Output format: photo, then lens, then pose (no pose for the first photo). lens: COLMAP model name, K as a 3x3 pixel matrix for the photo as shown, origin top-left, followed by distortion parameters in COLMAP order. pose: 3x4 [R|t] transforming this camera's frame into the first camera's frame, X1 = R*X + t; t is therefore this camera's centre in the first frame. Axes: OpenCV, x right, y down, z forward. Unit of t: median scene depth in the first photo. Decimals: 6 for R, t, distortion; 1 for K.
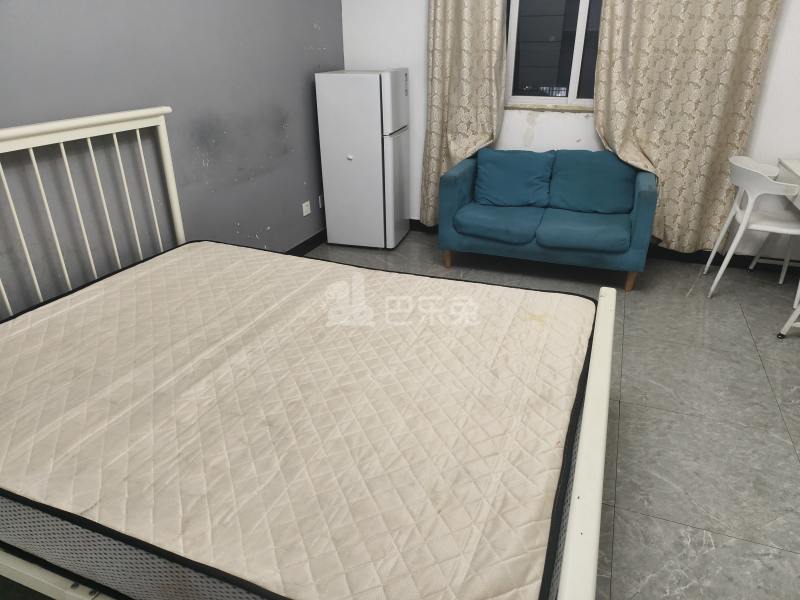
lens RADIAL K [[541.9, 0, 405.8], [0, 541.9, 297.8], [0, 0, 1]] dist [0.024677, -0.028107]
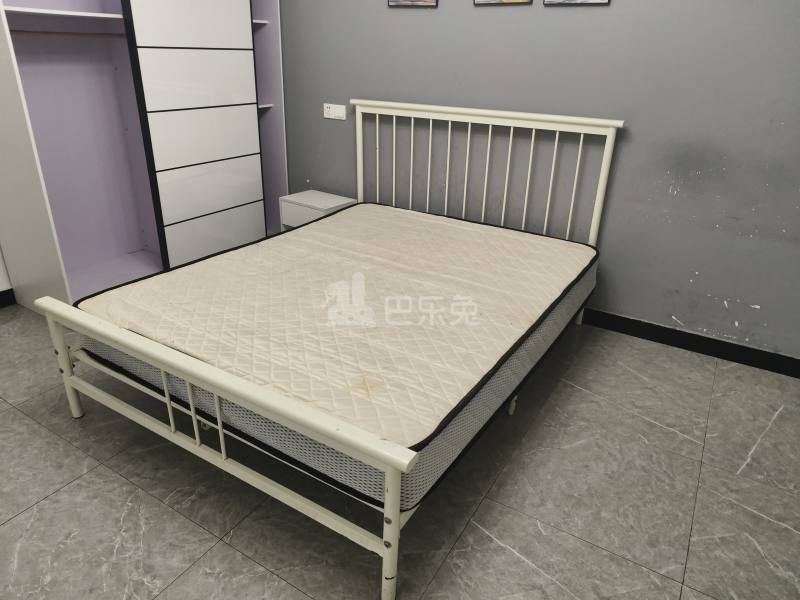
lens RADIAL K [[542.9, 0, 397.5], [0, 542.9, 291.1], [0, 0, 1]] dist [0.029245, -0.026057]
pose [[-0.185611, 0.398856, -0.898033, 0.532251], [-0.441965, 0.782365, 0.438830, -0.268213], [0.877619, 0.478351, 0.031065, 0.545558]]
